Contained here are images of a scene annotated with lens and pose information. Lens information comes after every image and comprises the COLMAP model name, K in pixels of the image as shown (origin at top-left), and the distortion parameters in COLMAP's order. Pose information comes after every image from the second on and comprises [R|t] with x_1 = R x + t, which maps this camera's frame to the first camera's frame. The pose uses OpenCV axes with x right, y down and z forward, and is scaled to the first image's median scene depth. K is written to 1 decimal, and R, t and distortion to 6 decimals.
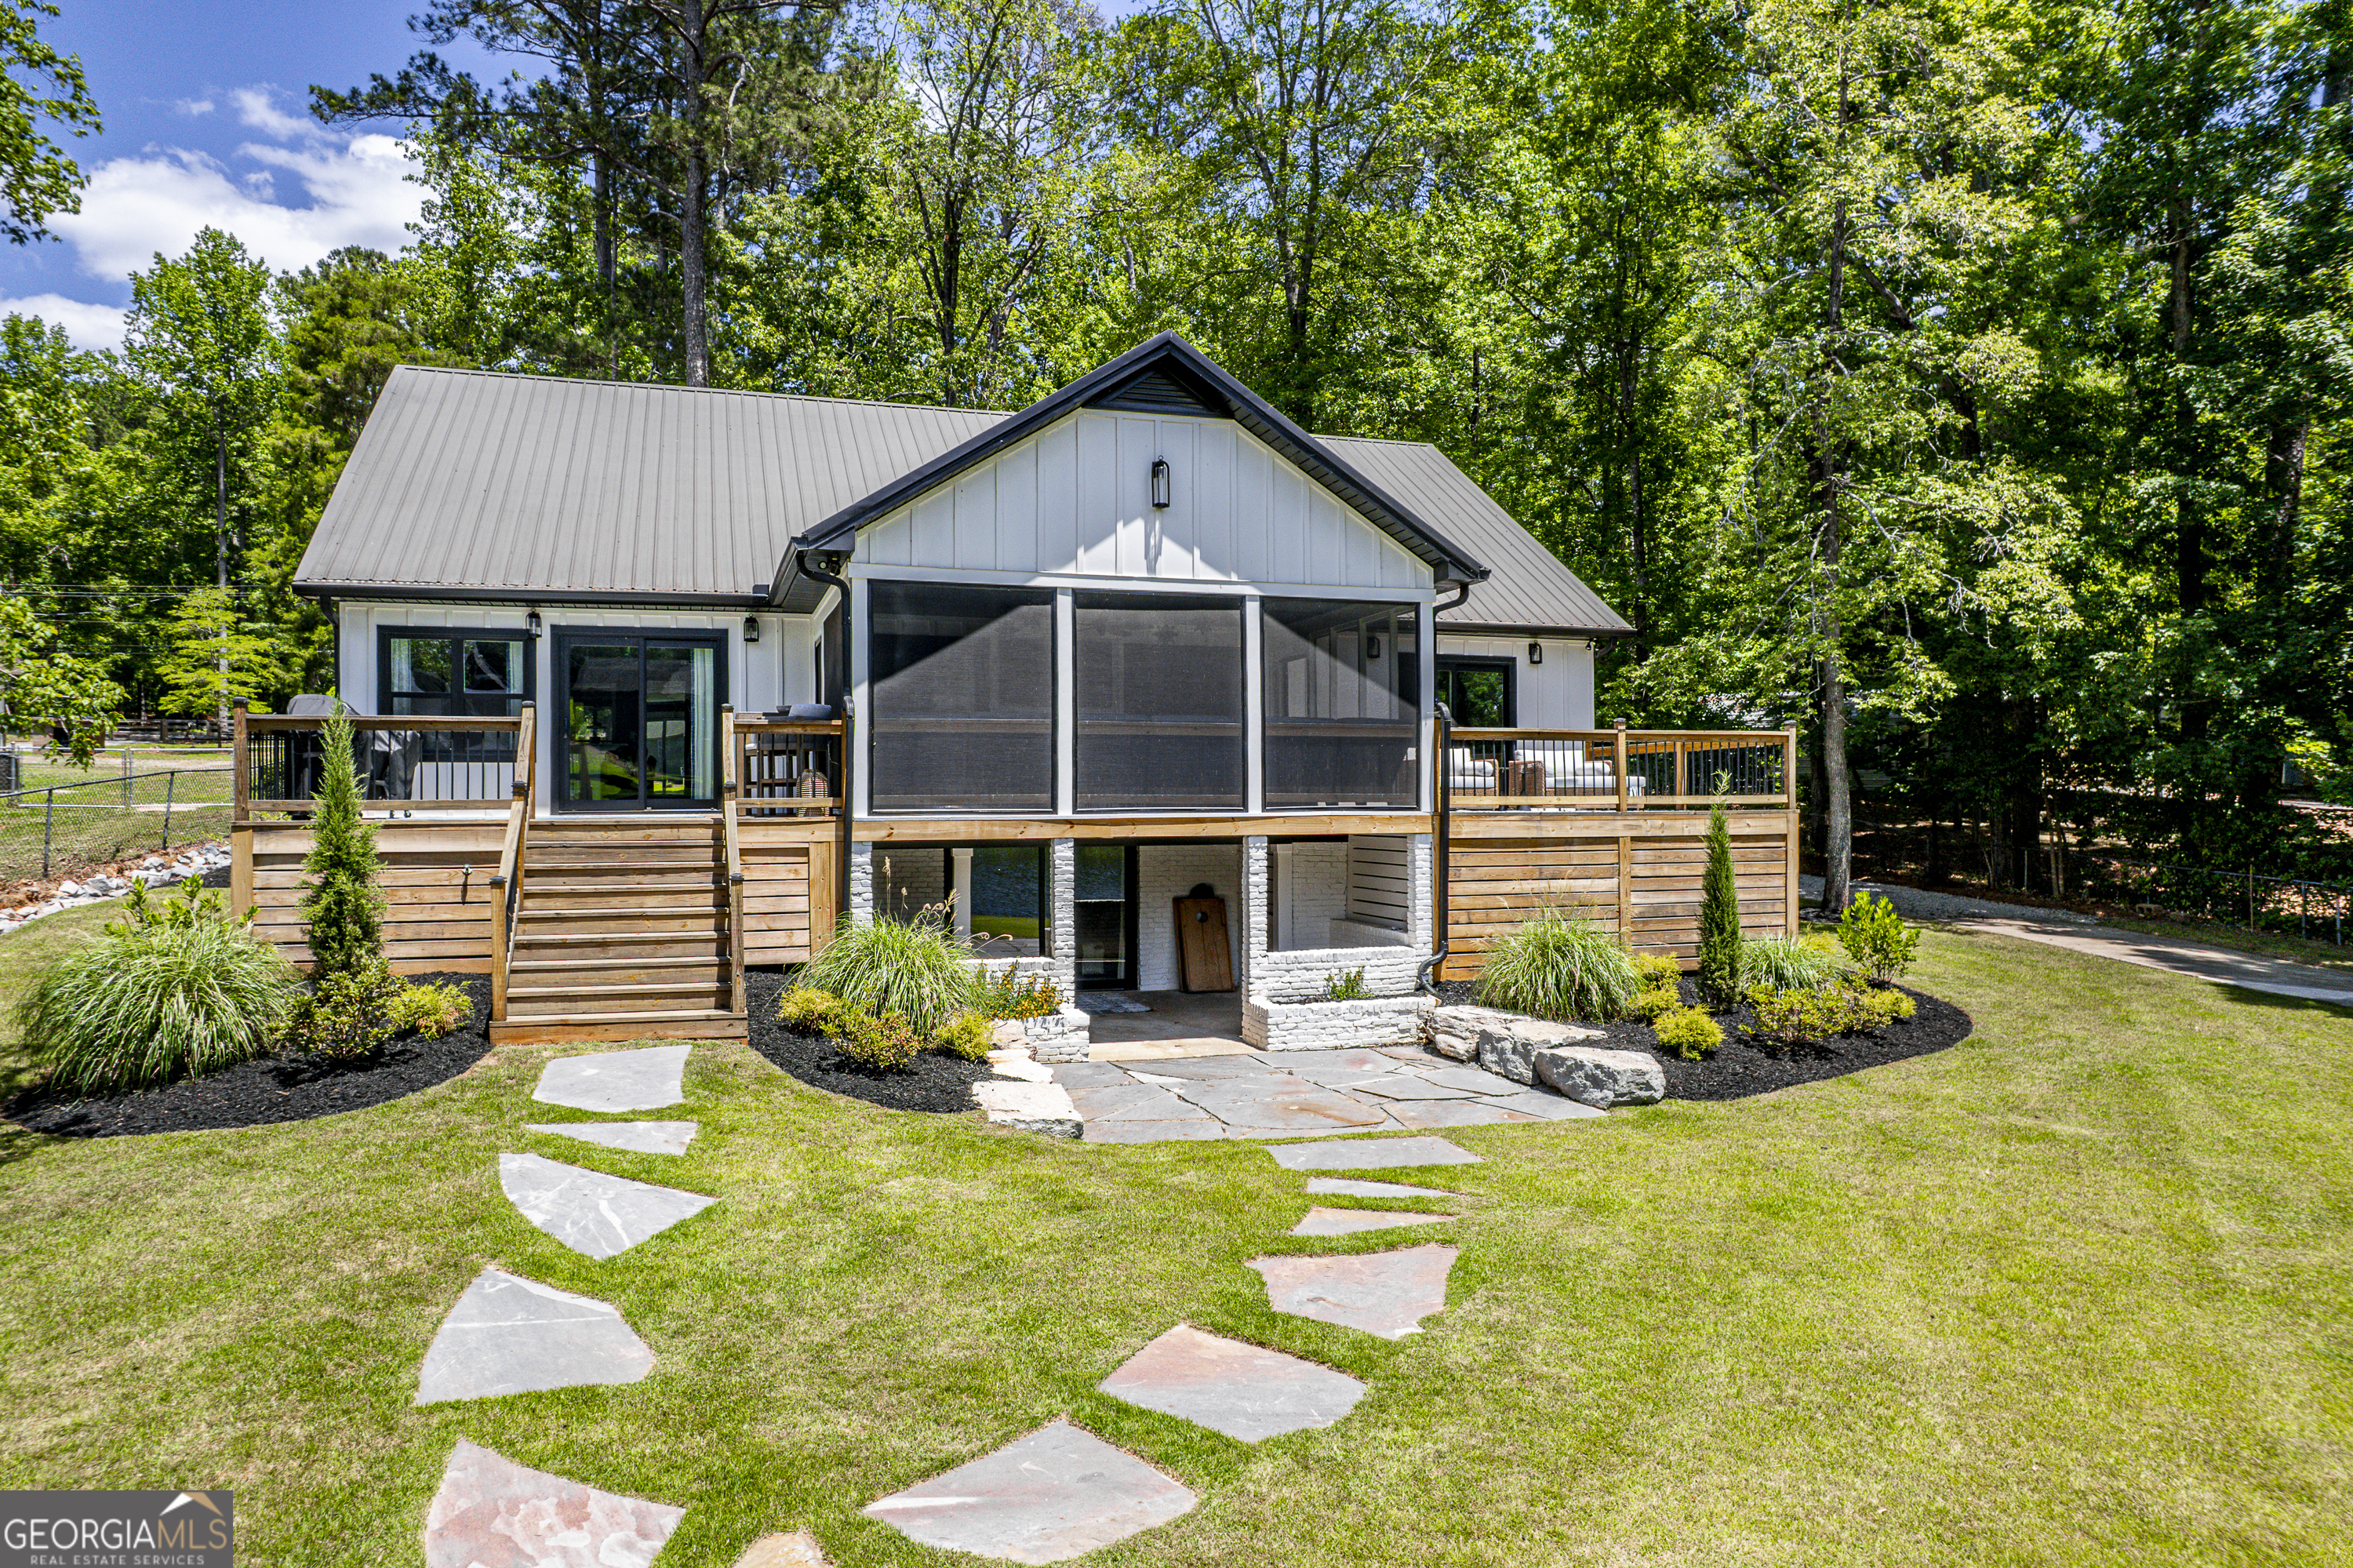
lens RADIAL K [[1508.4, 0, 1174.7], [0, 1508.4, 789.3], [0, 0, 1]] dist [-0.077770, 0.069597]
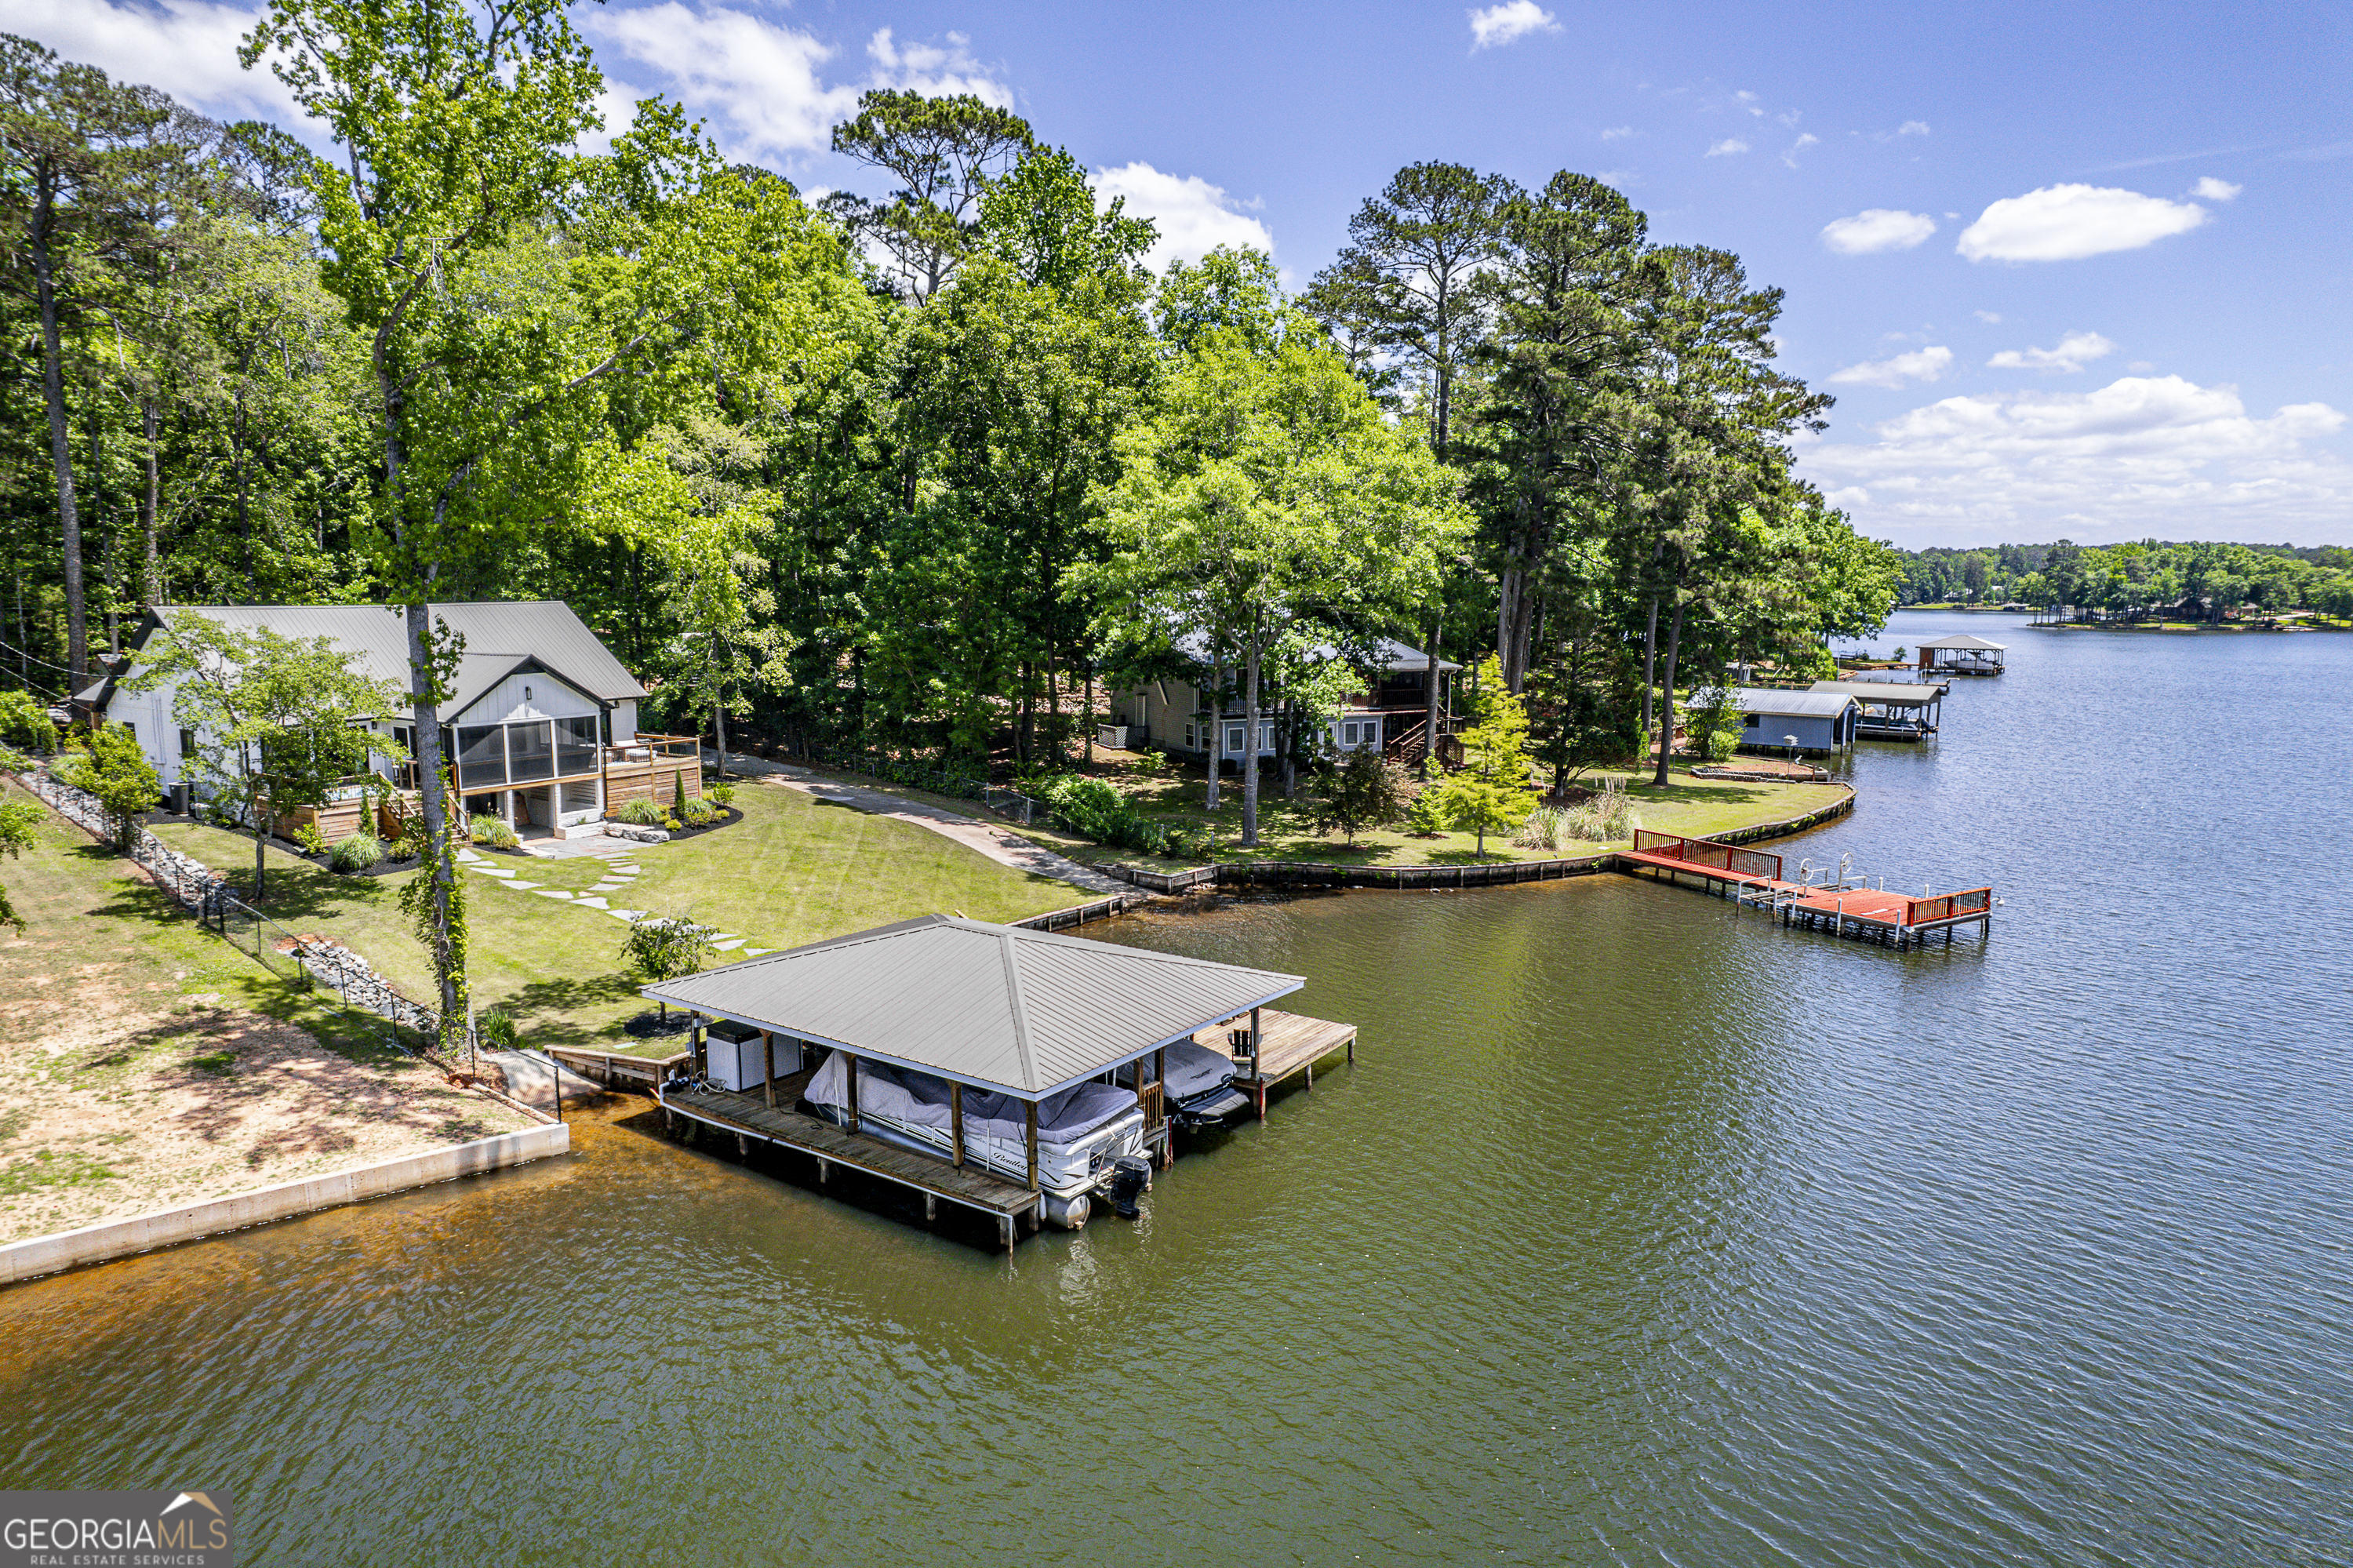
lens RADIAL K [[1508.4, 0, 1194.4], [0, 1508.4, 792.7], [0, 0, 1]] dist [-0.077770, 0.069597]
pose [[0.781162, -0.081000, 0.619052, -1.028998], [-0.011708, 0.989473, 0.144243, -0.512568], [-0.624219, -0.119925, 0.771990, -2.928475]]
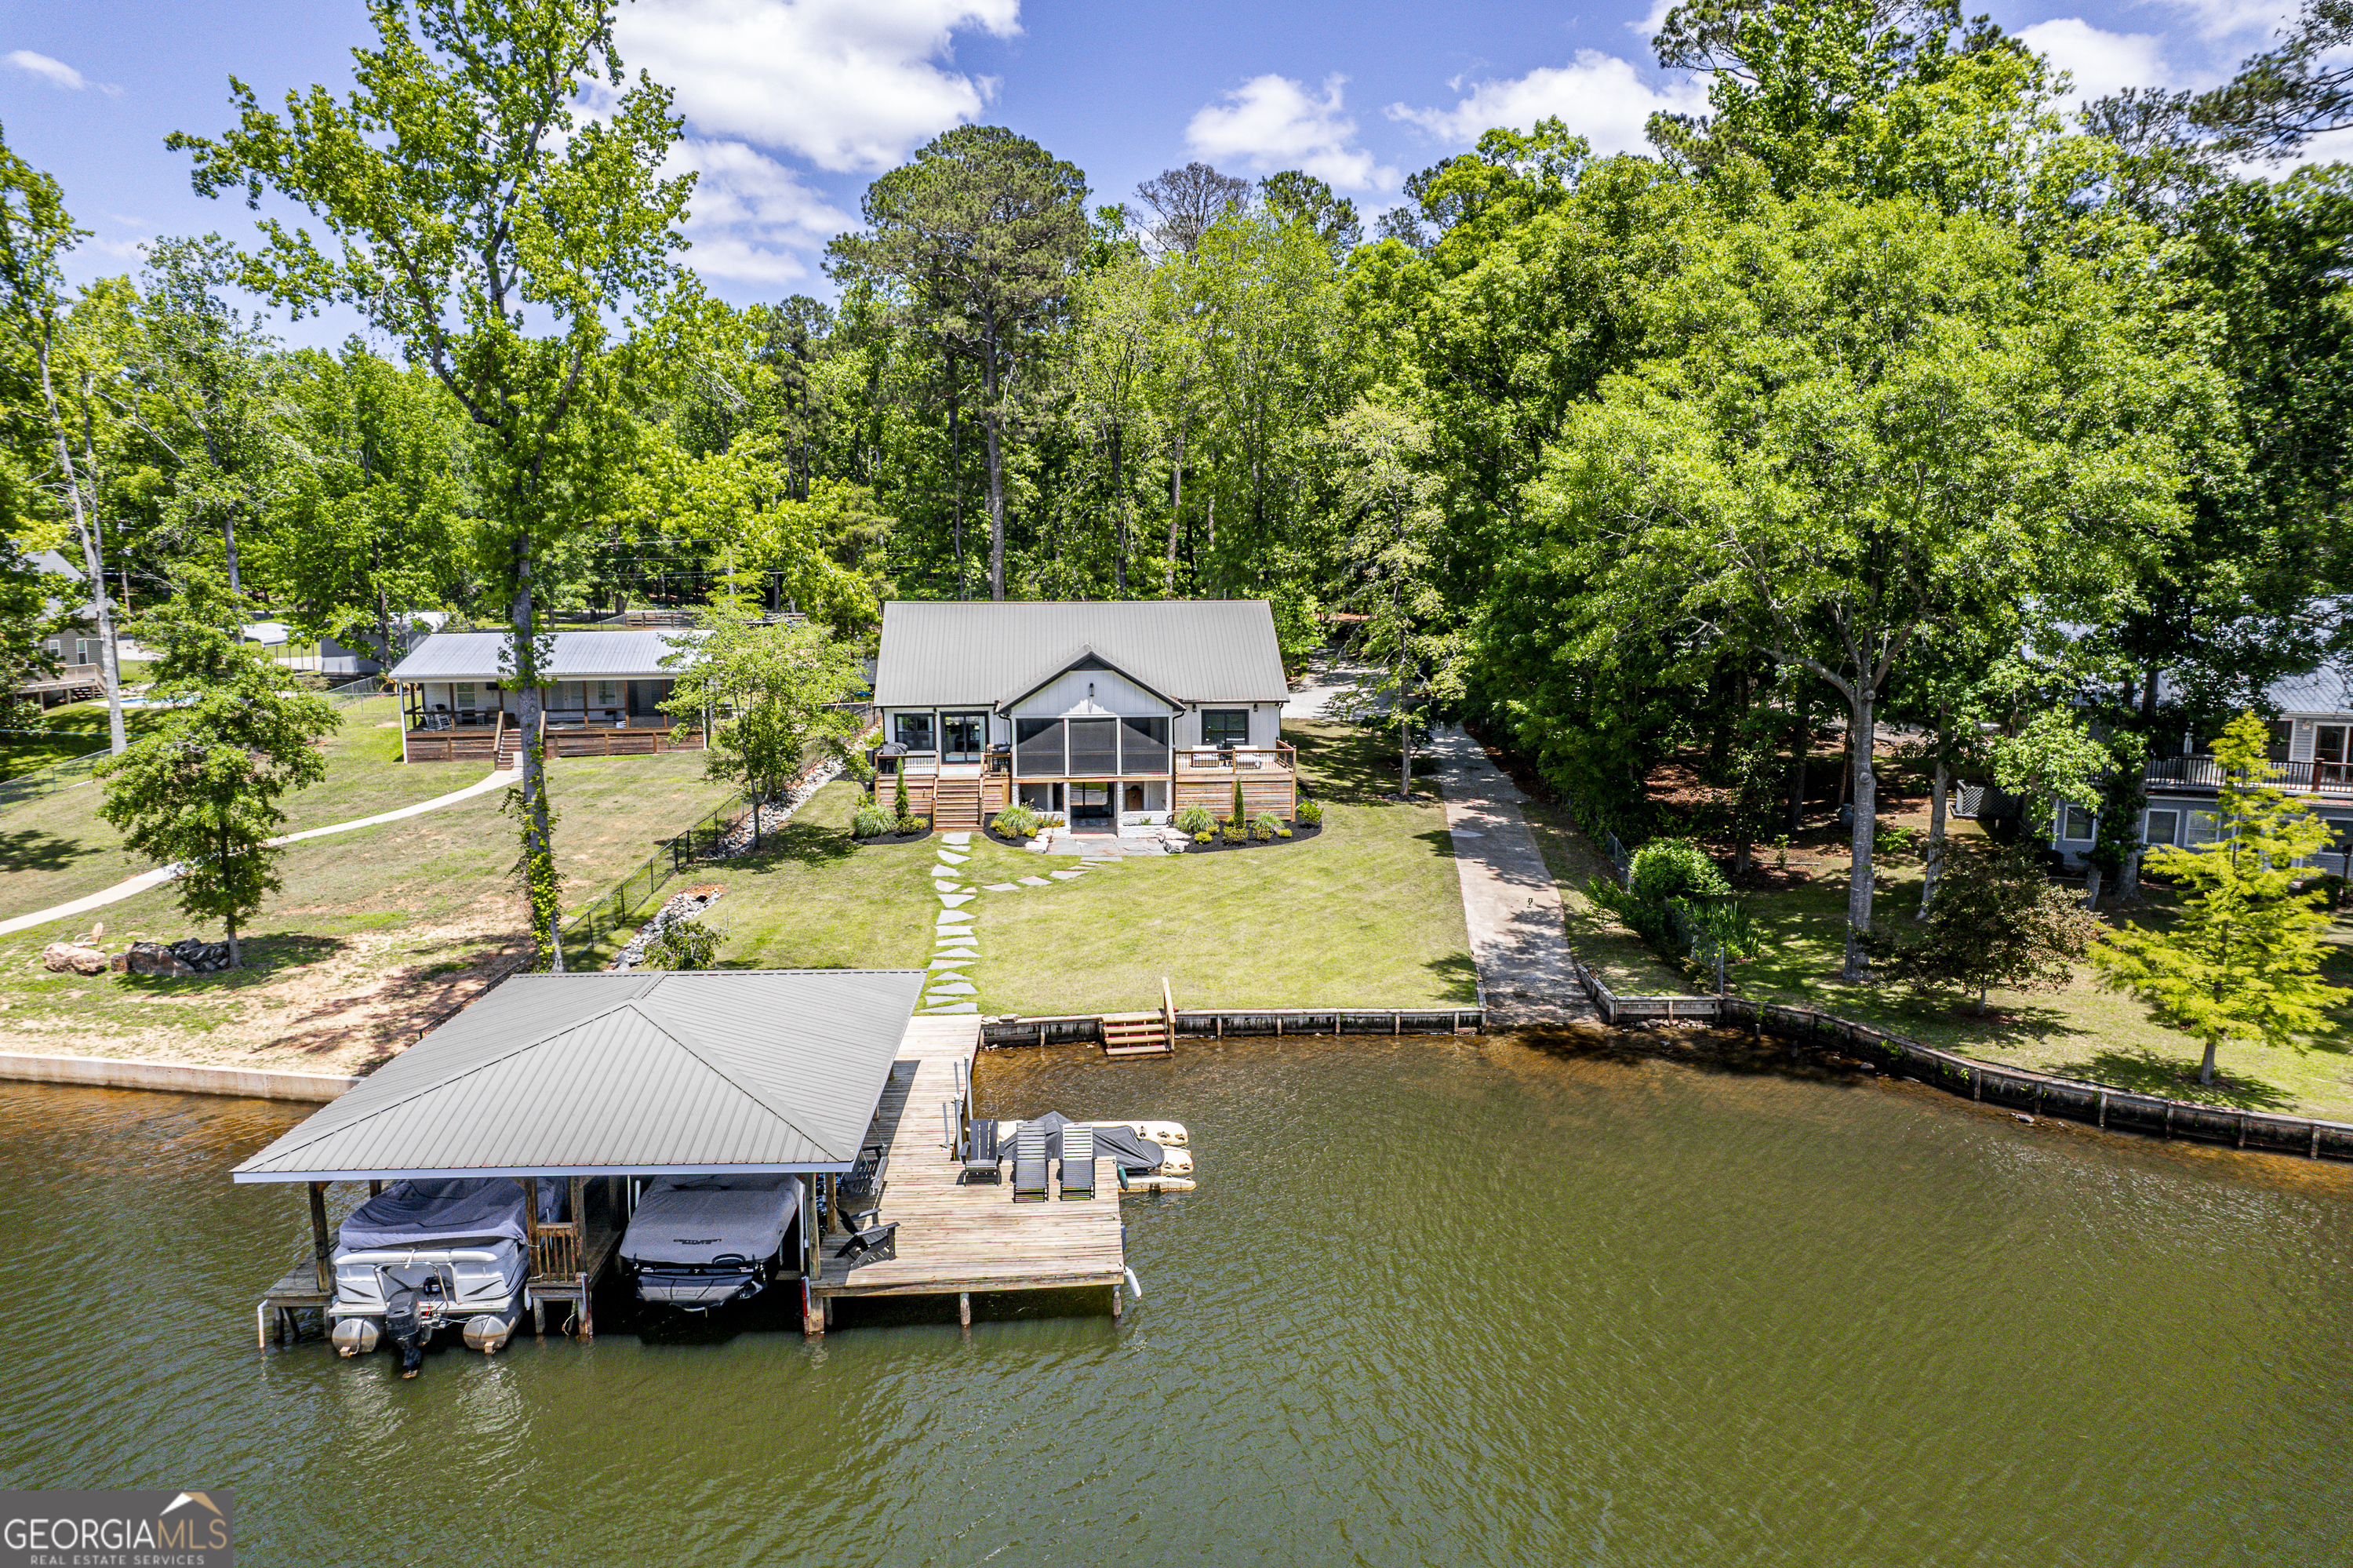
lens RADIAL K [[1508.4, 0, 1174.2], [0, 1508.4, 797.7], [0, 0, 1]] dist [-0.077770, 0.069597]
pose [[0.973463, 0.032860, -0.226474, 1.062423], [0.000925, 0.989064, 0.147482, -0.493493], [0.228843, -0.143777, 0.962787, -2.650421]]
